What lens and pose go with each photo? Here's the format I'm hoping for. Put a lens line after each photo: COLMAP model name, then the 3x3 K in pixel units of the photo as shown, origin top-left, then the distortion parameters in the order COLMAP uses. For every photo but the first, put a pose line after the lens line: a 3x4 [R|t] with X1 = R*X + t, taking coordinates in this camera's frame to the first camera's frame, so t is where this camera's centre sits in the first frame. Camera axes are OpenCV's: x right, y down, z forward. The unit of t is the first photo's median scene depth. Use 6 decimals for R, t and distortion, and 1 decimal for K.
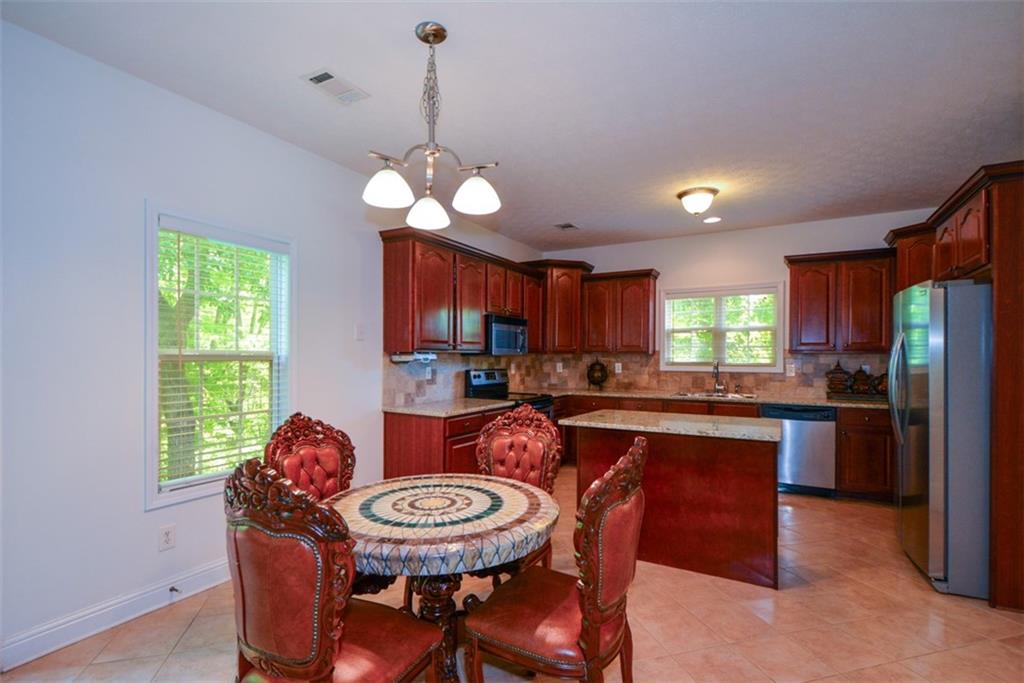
lens RADIAL K [[489.0, 0, 561.4], [0, 489.0, 358.1], [0, 0, 1]] dist [-0.000802, -0.005636]
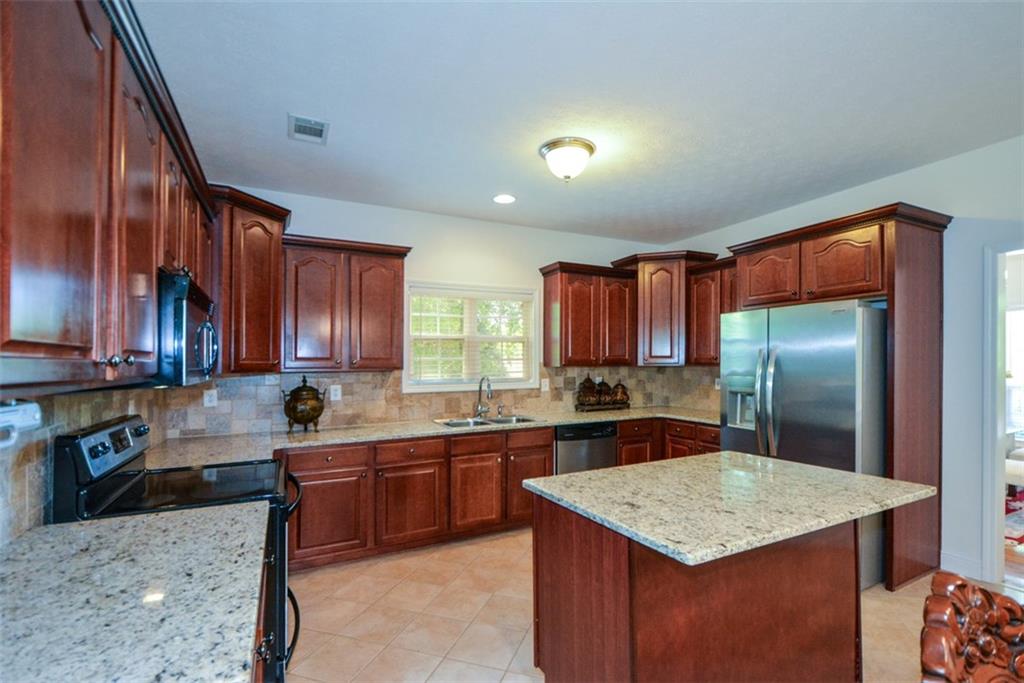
lens RADIAL K [[433.8, 0, 502.5], [0, 433.8, 362.6], [0, 0, 1]] dist [-0.000091, -0.001457]
pose [[0.600540, -0.012185, 0.799502, -0.248223], [0.014681, 0.999883, 0.004211, -0.022552], [-0.799460, 0.009209, 0.600649, 0.587636]]
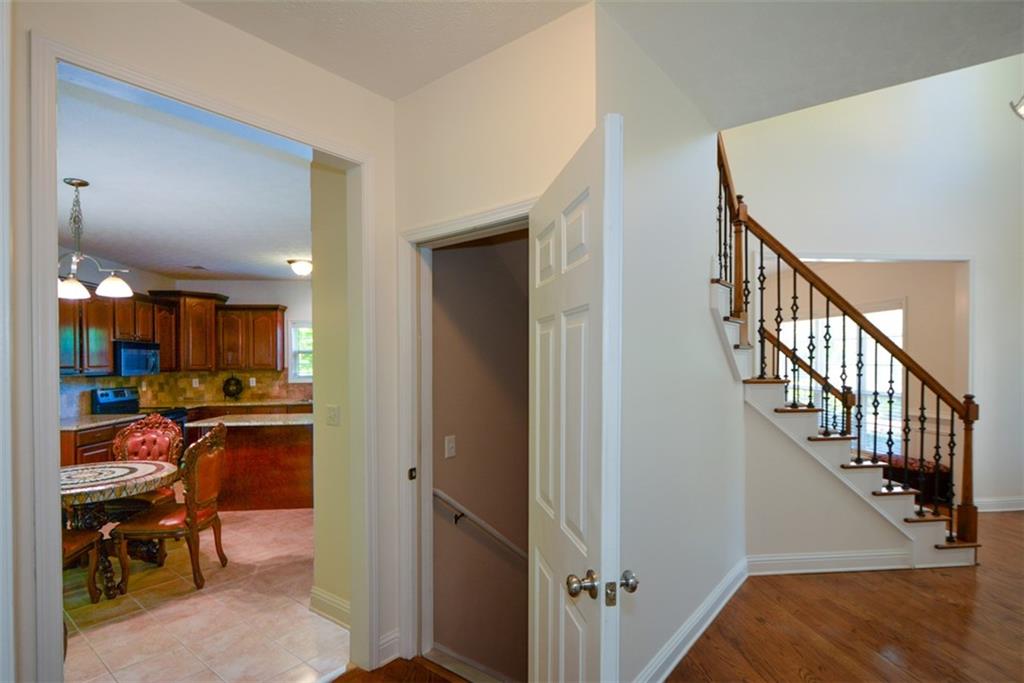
lens RADIAL K [[489.0, 0, 527.2], [0, 489.0, 362.0], [0, 0, 1]] dist [-0.000802, -0.005636]
pose [[0.843472, -0.013845, 0.536994, 0.048878], [0.014256, 0.999893, 0.003386, -0.029097], [-0.536984, 0.004799, 0.843579, -0.483212]]
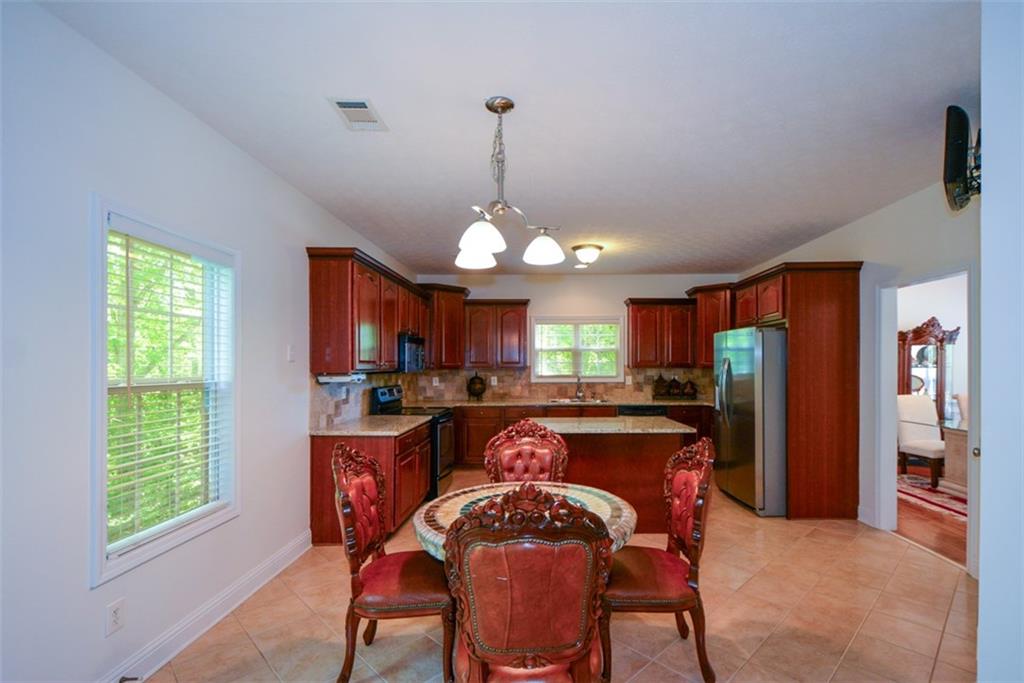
lens RADIAL K [[433.8, 0, 568.1], [0, 433.8, 359.4], [0, 0, 1]] dist [-0.000091, -0.001457]
pose [[0.877357, -0.001696, 0.479836, -0.272734], [0.008776, 0.999883, -0.012511, -0.020309], [-0.479759, 0.015188, 0.877269, 0.009803]]
